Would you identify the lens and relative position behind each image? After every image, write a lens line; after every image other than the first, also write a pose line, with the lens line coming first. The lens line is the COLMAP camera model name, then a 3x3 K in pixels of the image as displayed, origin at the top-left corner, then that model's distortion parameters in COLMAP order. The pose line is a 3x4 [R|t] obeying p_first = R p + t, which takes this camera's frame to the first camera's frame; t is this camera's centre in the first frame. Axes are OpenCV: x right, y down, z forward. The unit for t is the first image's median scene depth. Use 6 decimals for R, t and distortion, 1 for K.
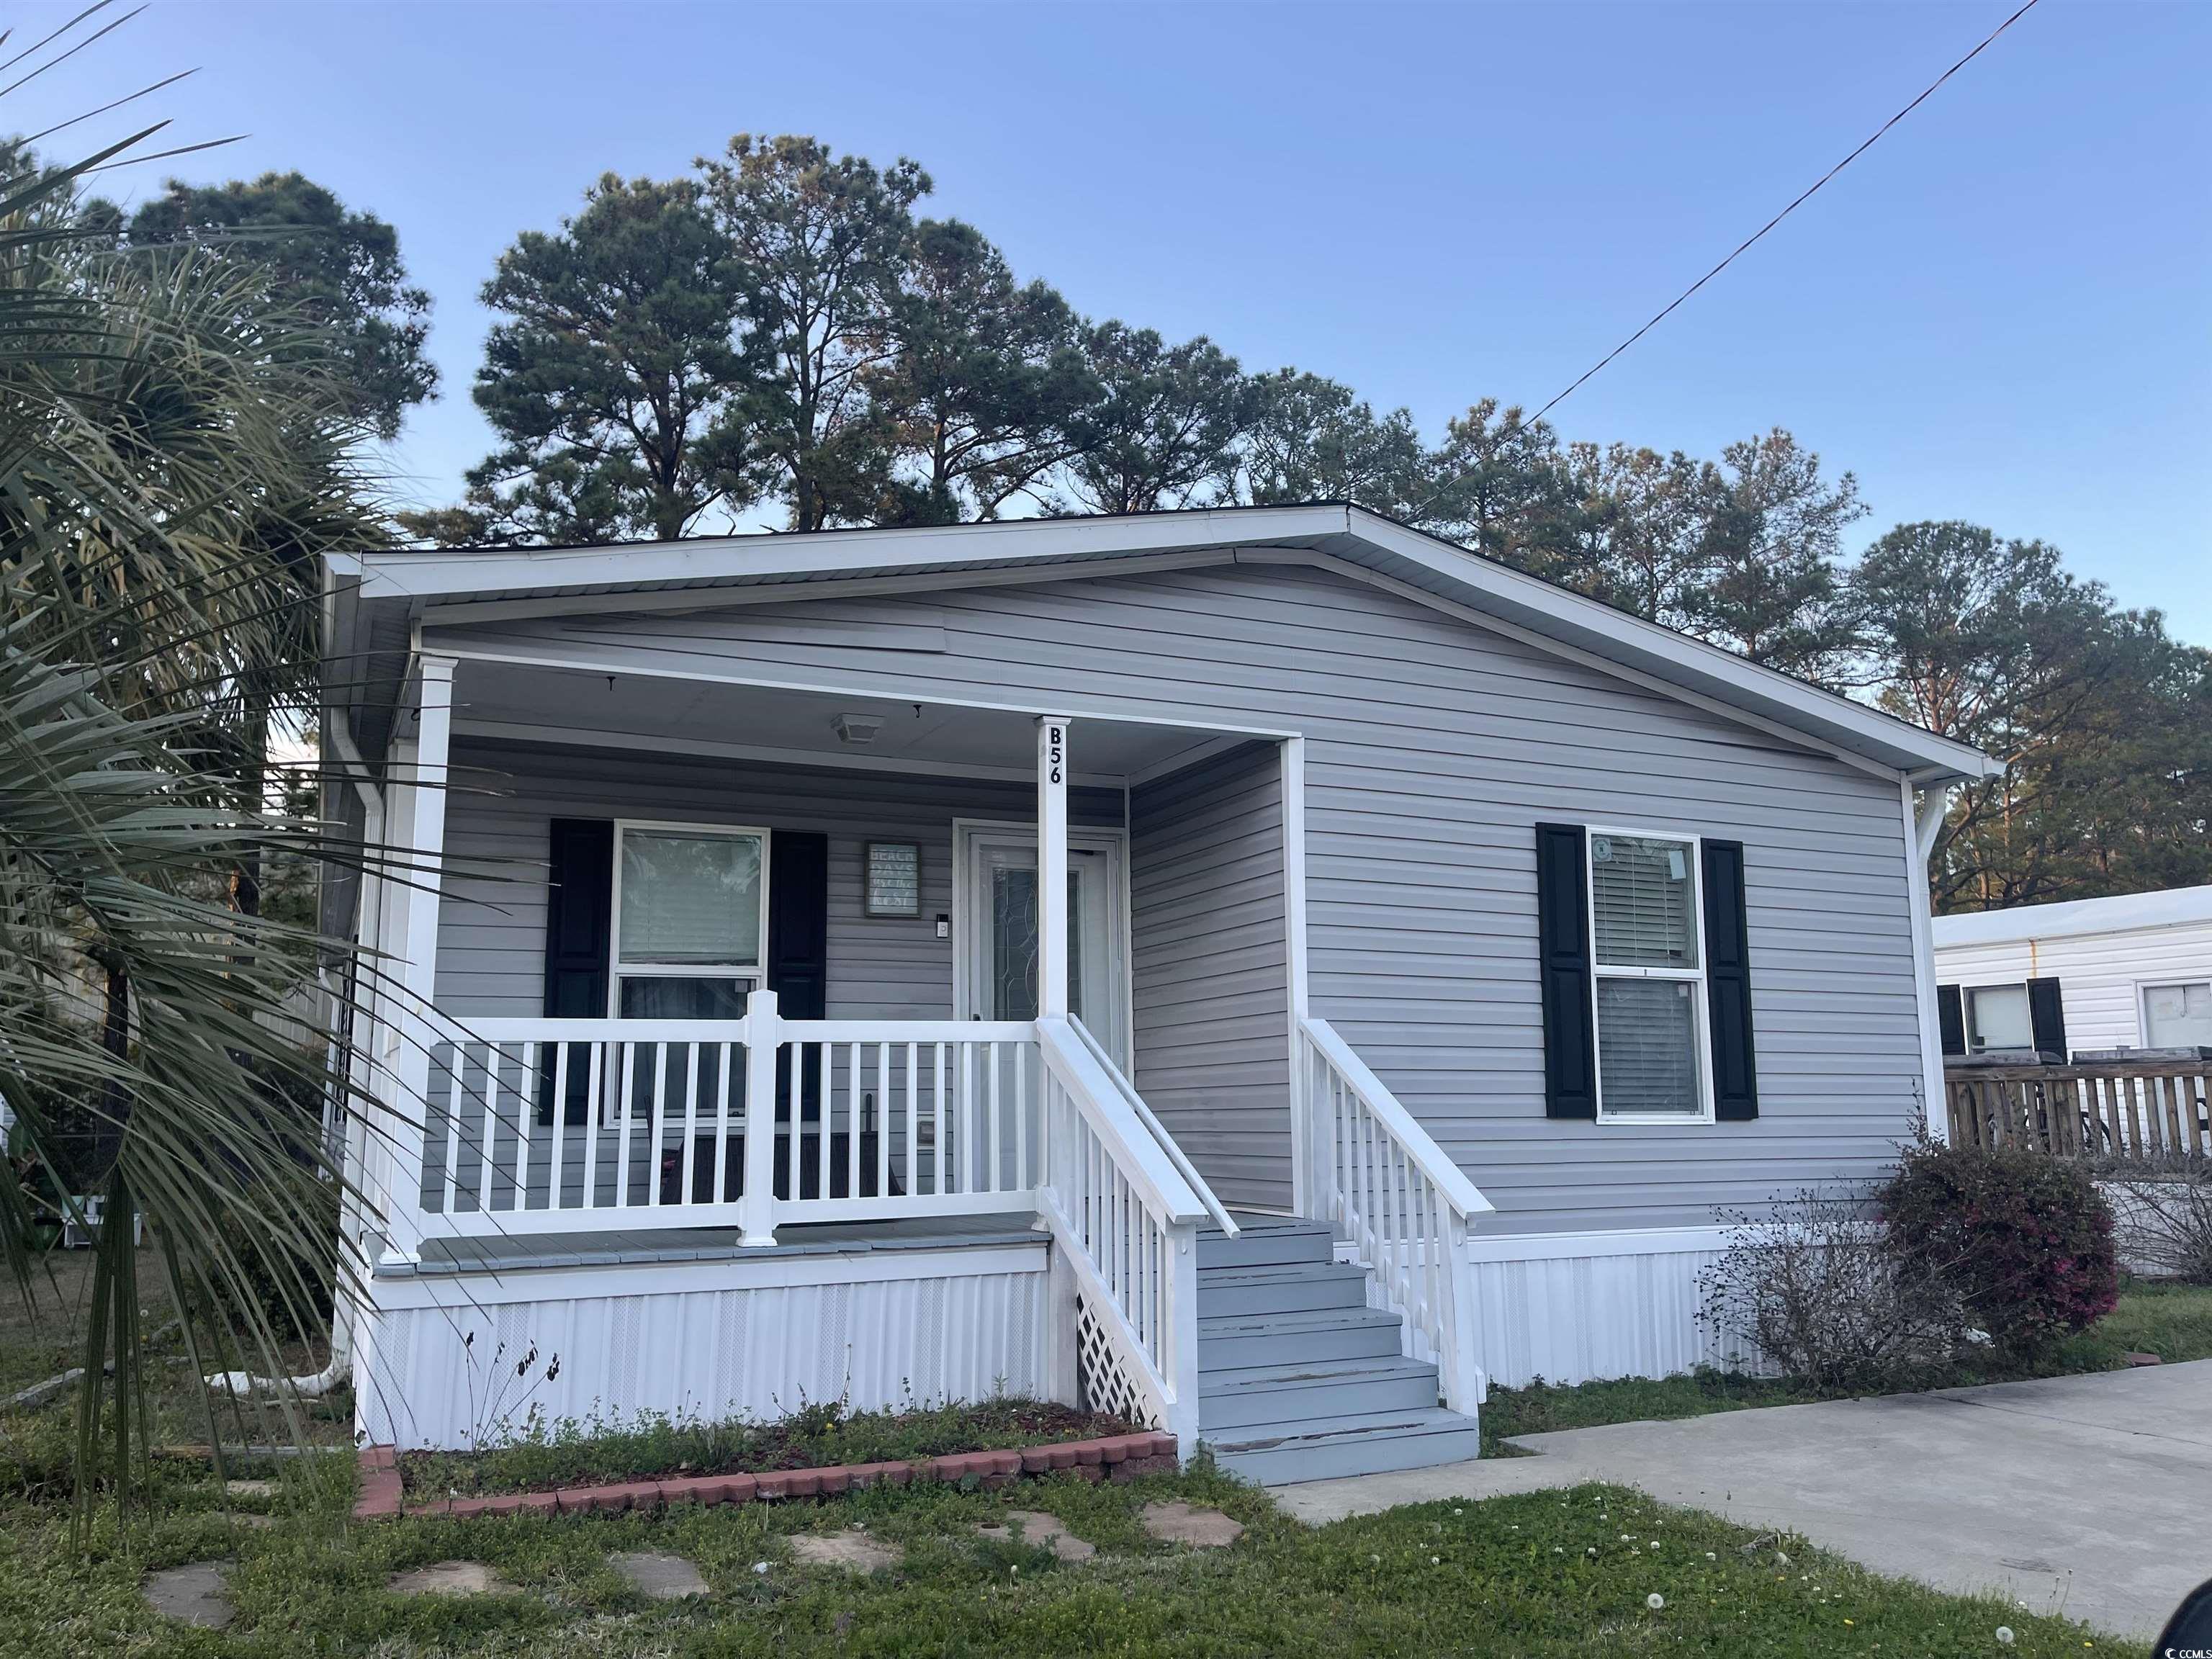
lens RADIAL K [[1667.6, 0, 1114.6], [0, 1667.6, 834.9], [0, 0, 1]] dist [0.074583, -0.094485]
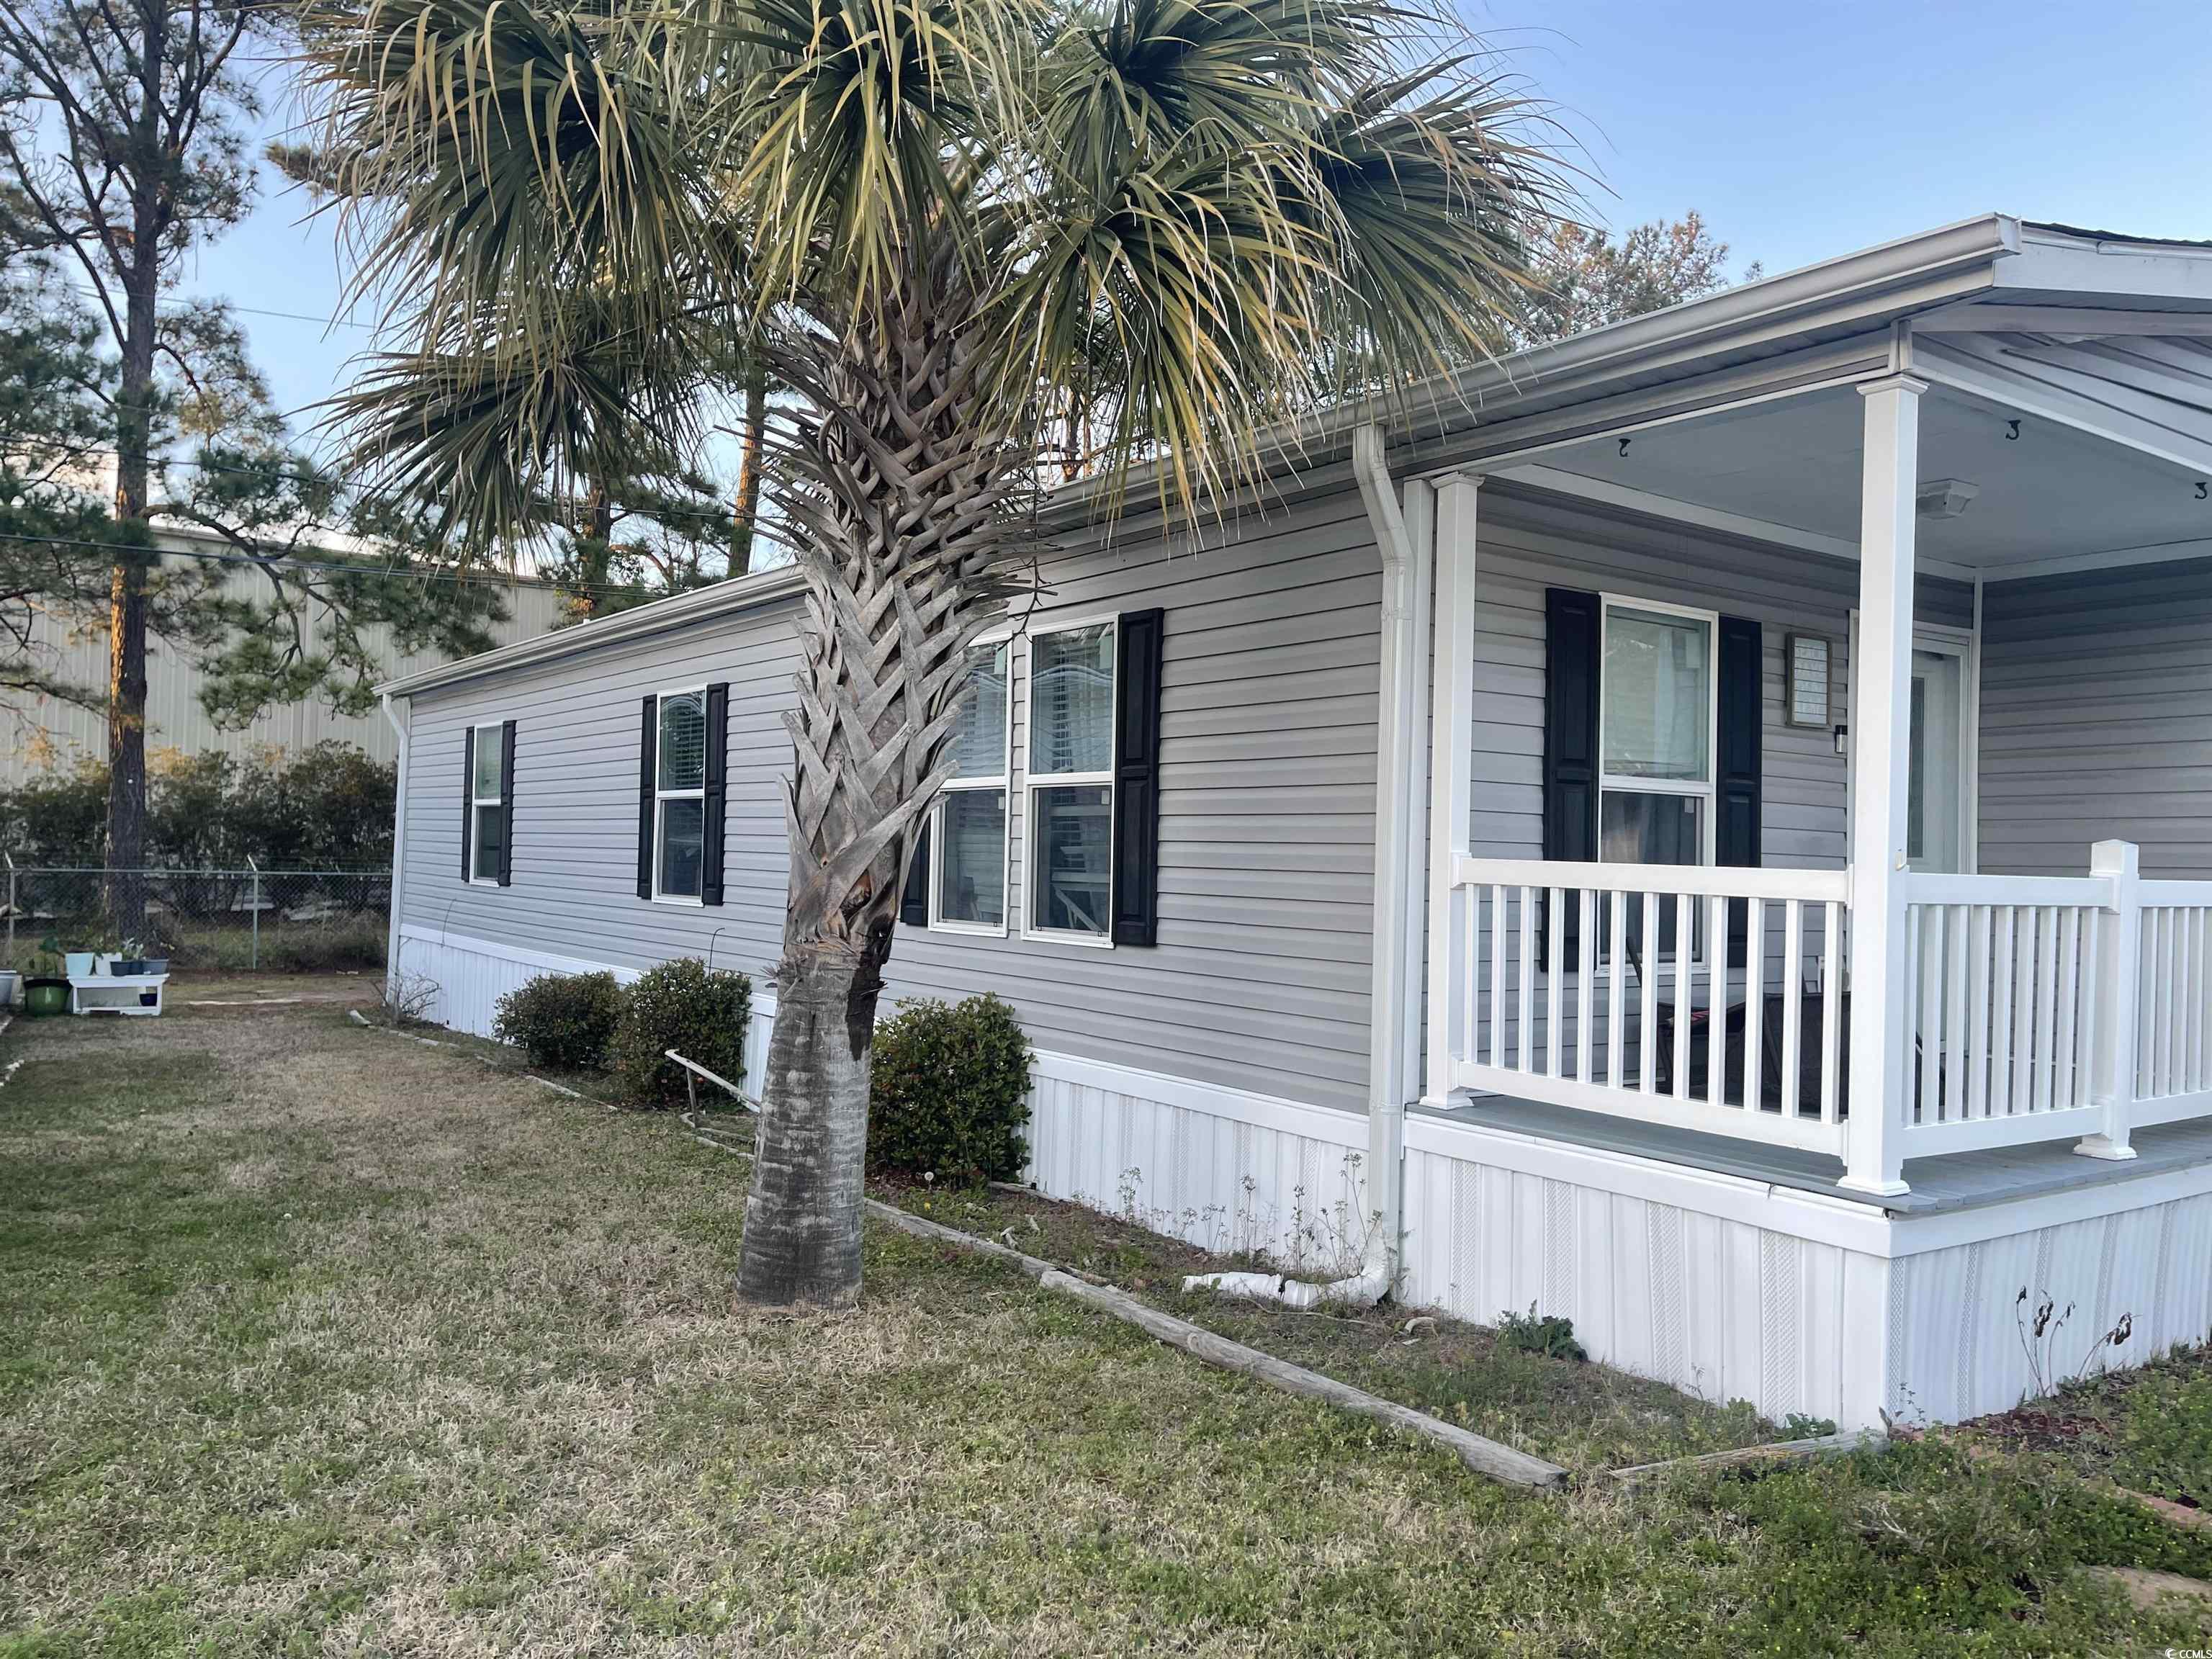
lens RADIAL K [[1667.6, 0, 1125.2], [0, 1667.6, 813.9], [0, 0, 1]] dist [0.074583, -0.094485]
pose [[0.981721, 0.040337, 0.186003, -0.152951], [-0.065287, 0.989358, 0.130031, 0.001284], [-0.178779, -0.139798, 0.973907, 0.058065]]
